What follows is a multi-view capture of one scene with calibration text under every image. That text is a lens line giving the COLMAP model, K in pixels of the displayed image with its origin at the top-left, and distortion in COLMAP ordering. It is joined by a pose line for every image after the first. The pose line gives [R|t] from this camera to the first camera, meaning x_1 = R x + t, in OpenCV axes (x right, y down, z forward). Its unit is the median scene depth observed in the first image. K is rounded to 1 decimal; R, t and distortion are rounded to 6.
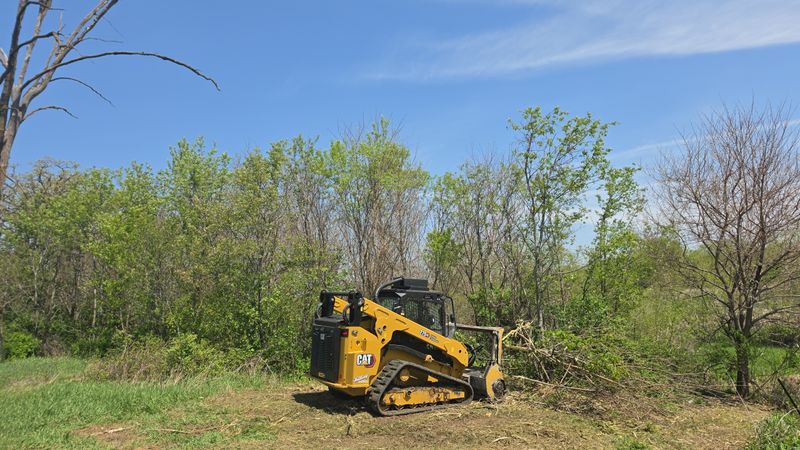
lens RADIAL K [[578.4, 0, 417.0], [0, 578.4, 227.1], [0, 0, 1]] dist [0.049972, -0.003724]
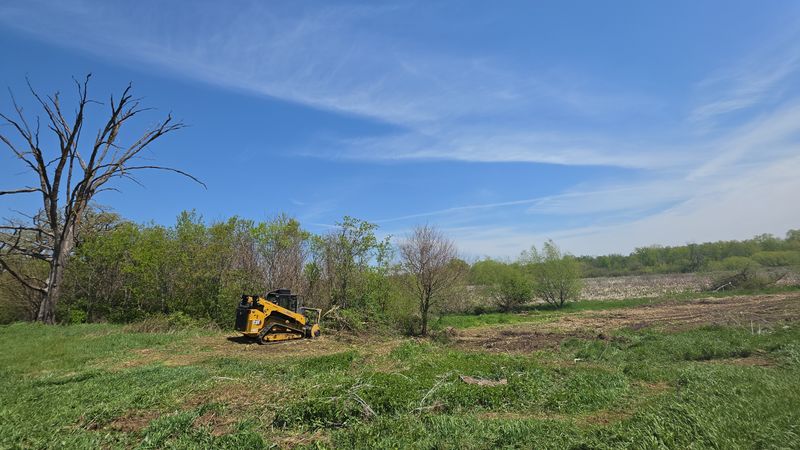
lens RADIAL K [[332.7, 0, 400.0], [0, 332.7, 225.0], [0, 0, 1]] dist [0.038104, -0.013216]
pose [[0.977966, 0.053007, 0.201920, 0.154400], [-0.040058, 0.996902, -0.067689, -0.094275], [-0.204883, 0.058109, 0.977060, -0.454543]]
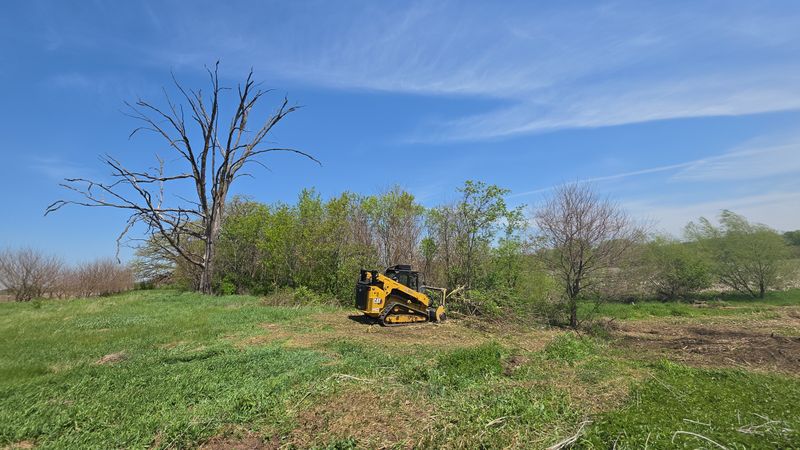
lens RADIAL K [[332.7, 0, 400.0], [0, 332.7, 225.0], [0, 0, 1]] dist [0.038104, -0.013216]
pose [[0.994822, 0.013106, -0.100780, 0.092195], [-0.013769, 0.999888, -0.005890, -0.045720], [0.100692, 0.007248, 0.994891, -0.213284]]
